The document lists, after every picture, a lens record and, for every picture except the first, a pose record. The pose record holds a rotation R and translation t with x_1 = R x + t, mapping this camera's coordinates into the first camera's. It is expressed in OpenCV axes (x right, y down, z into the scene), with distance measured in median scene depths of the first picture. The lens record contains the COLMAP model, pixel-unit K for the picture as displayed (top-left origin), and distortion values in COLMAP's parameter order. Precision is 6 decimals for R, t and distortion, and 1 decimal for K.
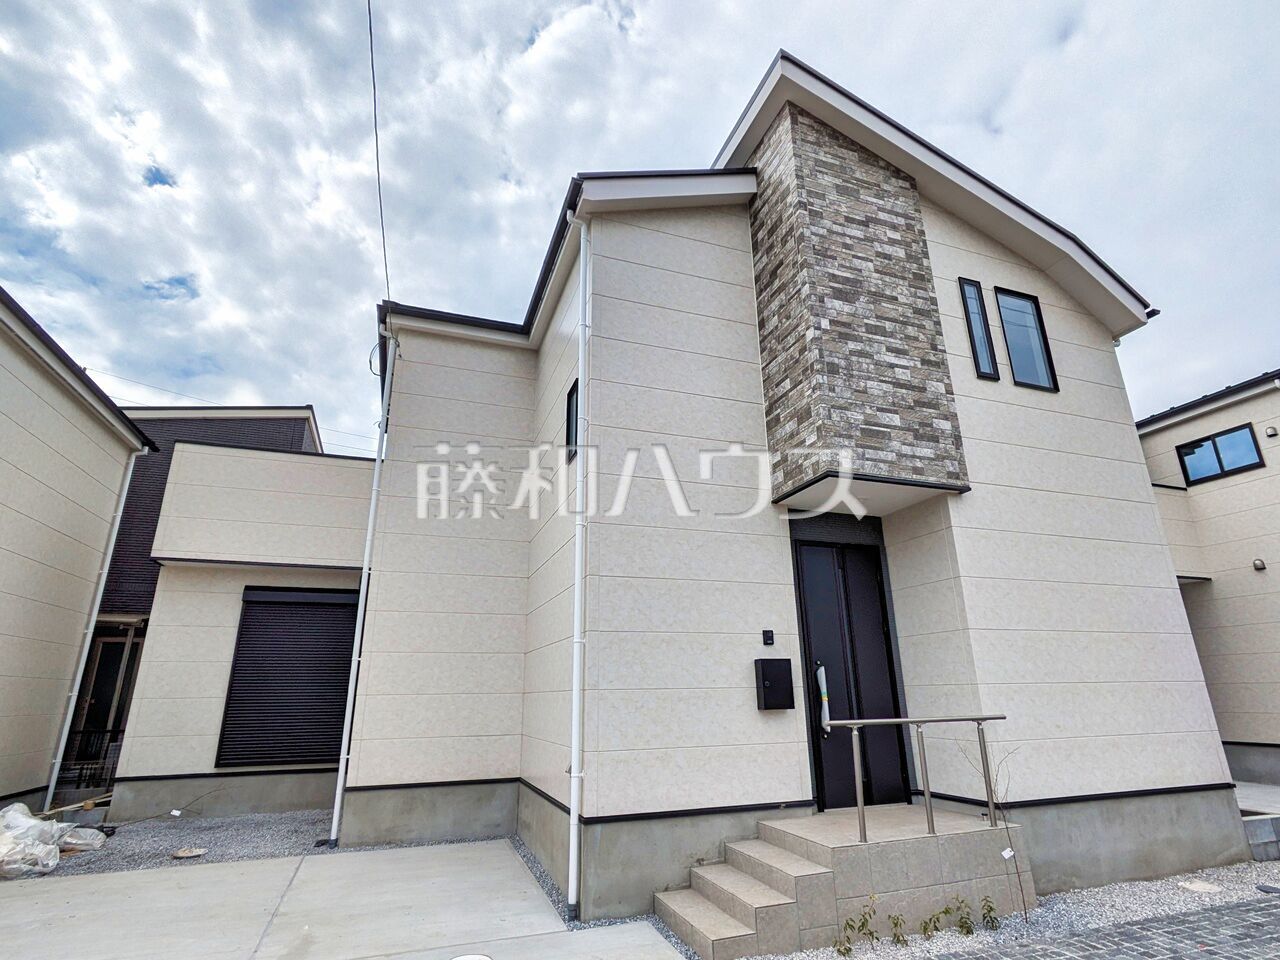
lens RADIAL K [[652.1, 0, 642.6], [0, 652.1, 482.6], [0, 0, 1]] dist [-0.005476, 0.005616]
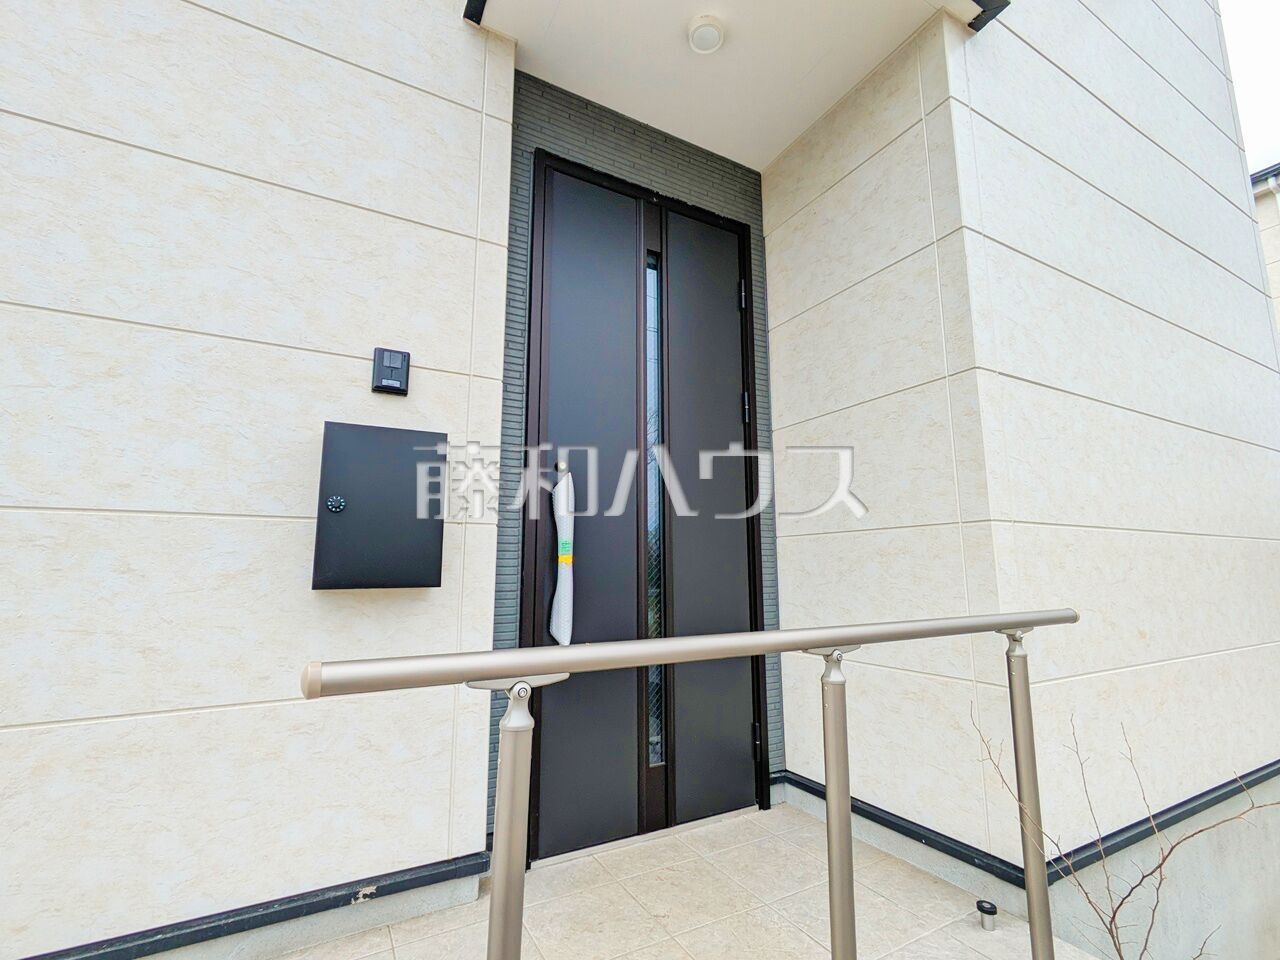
lens RADIAL K [[569.5, 0, 644.4], [0, 569.5, 485.8], [0, 0, 1]] dist [0.000945, 0.001001]
pose [[0.987465, 0.035048, 0.153898, 0.260106], [-0.059208, 0.986087, 0.155330, 0.228694], [-0.146313, -0.162495, 0.975801, 0.661585]]
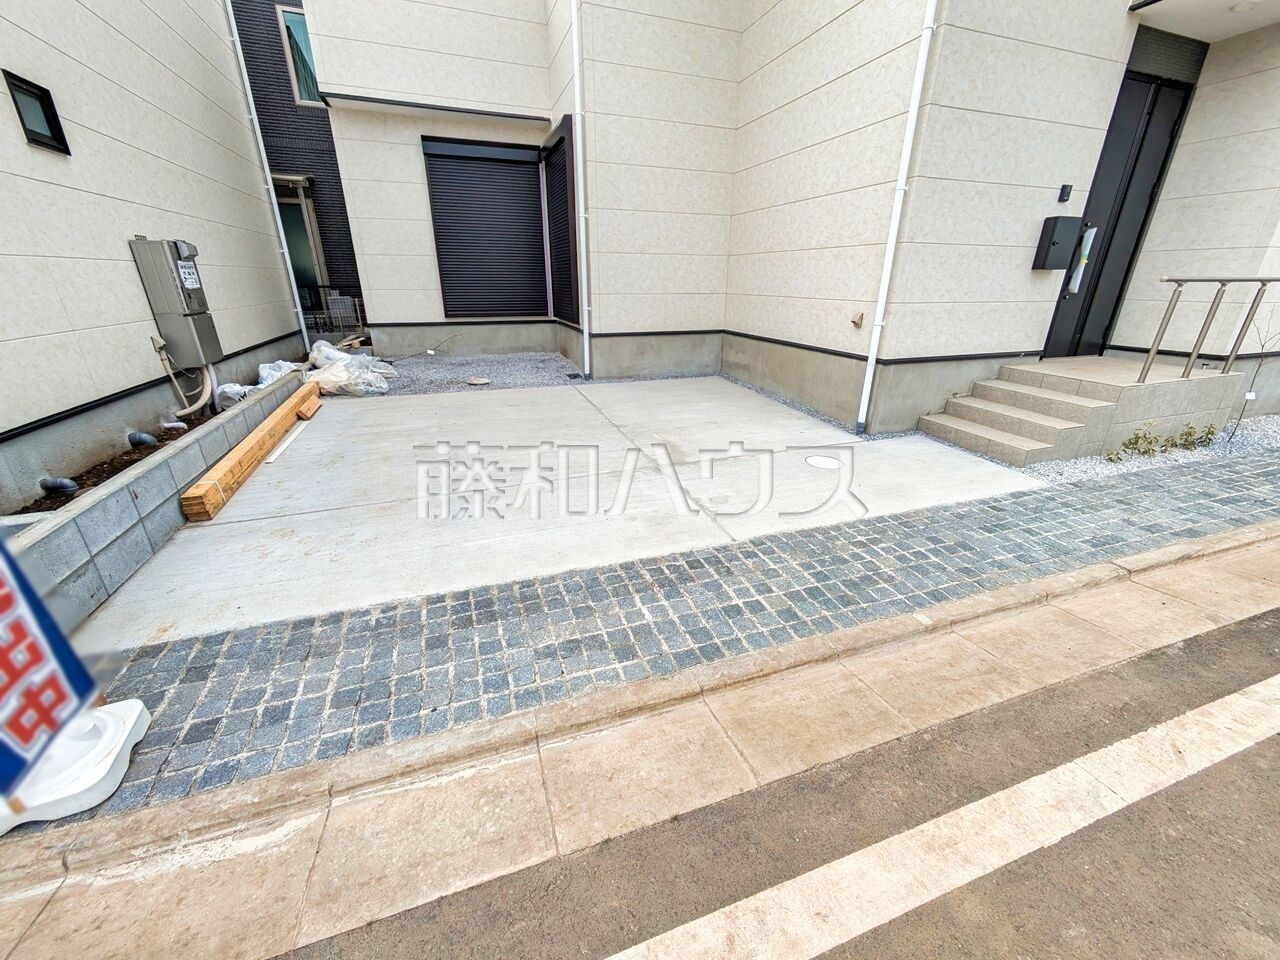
lens RADIAL K [[506.5, 0, 643.7], [0, 506.5, 477.2], [0, 0, 1]] dist [-0.001632, 0.001832]
pose [[0.999716, 0.015721, 0.017887, -0.415836], [-0.023508, 0.771546, 0.635740, 0.094050], [-0.003806, -0.635980, 0.771696, 0.146003]]
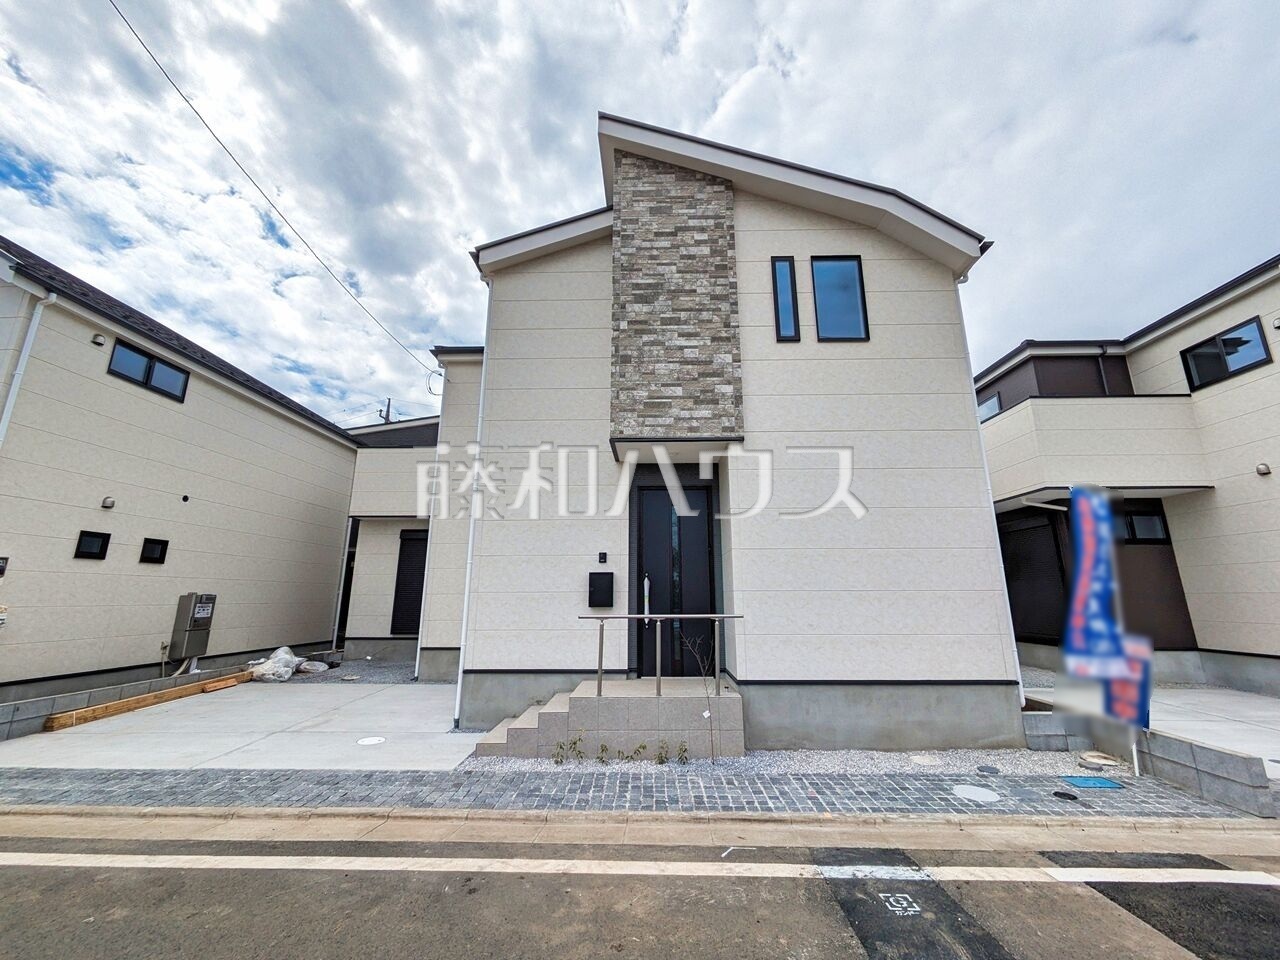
lens RADIAL K [[506.5, 0, 644.9], [0, 506.5, 478.6], [0, 0, 1]] dist [-0.001632, 0.001832]
pose [[0.932798, -0.069741, -0.353587, 0.644588], [0.100065, 0.992641, 0.068193, 0.000817], [0.346230, -0.098992, 0.932912, 0.019392]]
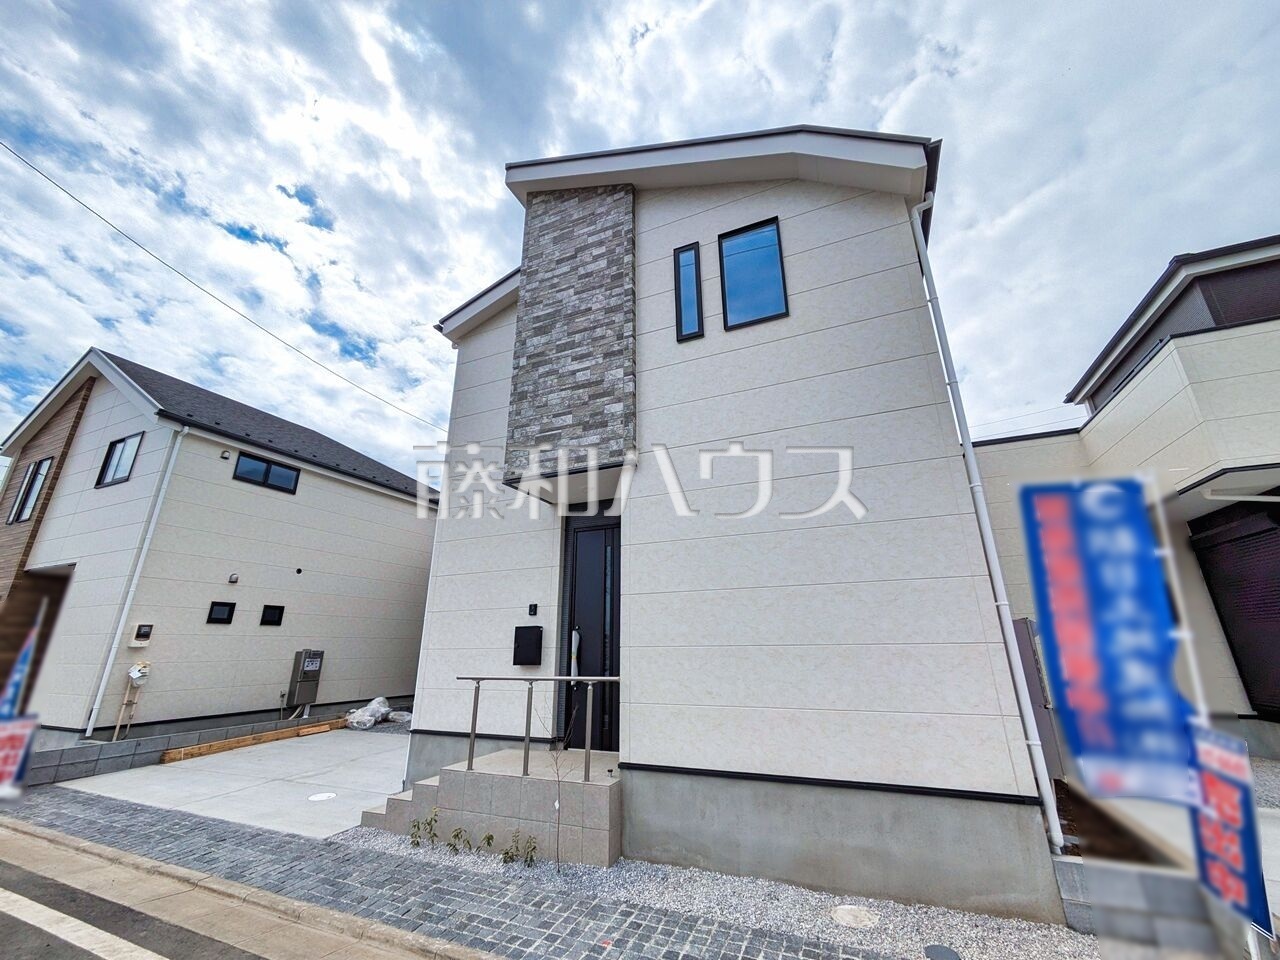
lens RADIAL K [[506.5, 0, 643.6], [0, 506.5, 478.4], [0, 0, 1]] dist [-0.001632, 0.001832]
pose [[0.726850, -0.210158, -0.653852, 1.017398], [0.211120, 0.974306, -0.078466, 0.102044], [0.653542, -0.081008, 0.752542, 0.380891]]
